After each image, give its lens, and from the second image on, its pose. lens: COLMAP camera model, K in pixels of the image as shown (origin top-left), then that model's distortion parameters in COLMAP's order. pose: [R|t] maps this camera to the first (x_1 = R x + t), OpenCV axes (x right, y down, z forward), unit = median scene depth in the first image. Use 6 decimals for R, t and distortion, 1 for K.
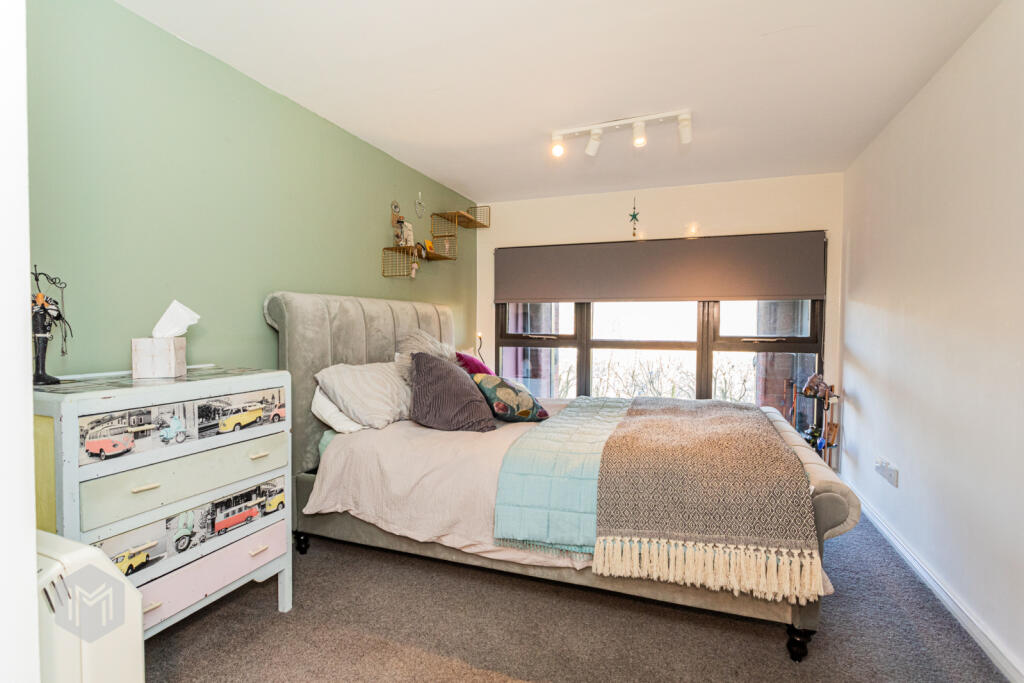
lens RADIAL K [[499.8, 0, 510.7], [0, 499.8, 339.1], [0, 0, 1]] dist [-0.003029, 0.000952]
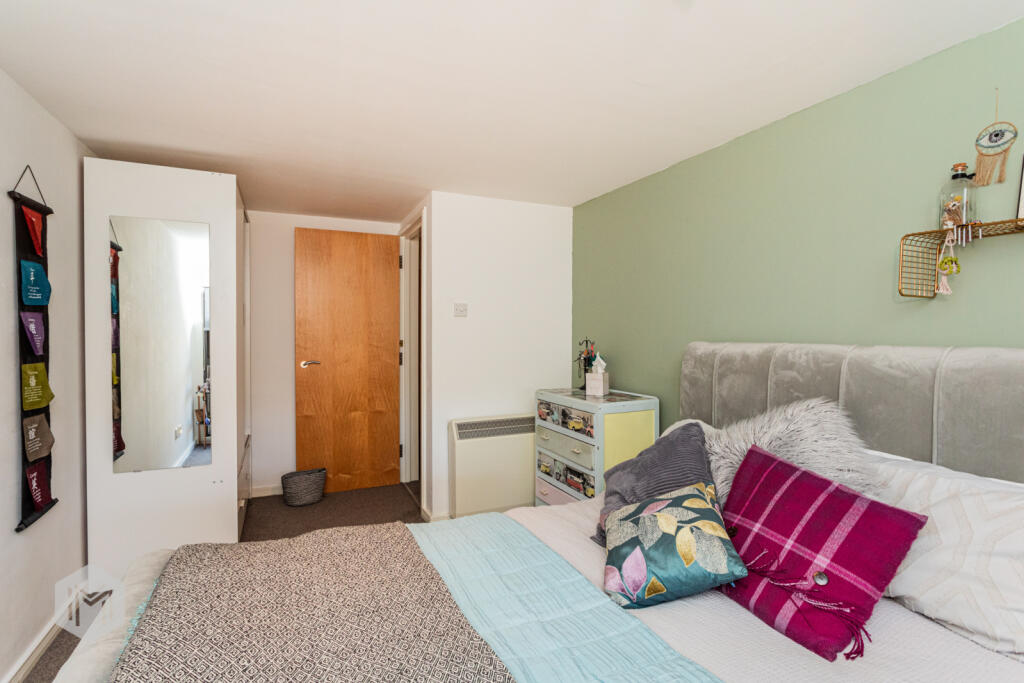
lens RADIAL K [[499.8, 0, 512.4], [0, 499.8, 339.9], [0, 0, 1]] dist [-0.003029, 0.000952]
pose [[-0.703007, 0.008899, -0.711127, 0.793367], [-0.021819, 0.999181, 0.034074, -0.175949], [0.710848, 0.039470, -0.702237, 2.045156]]
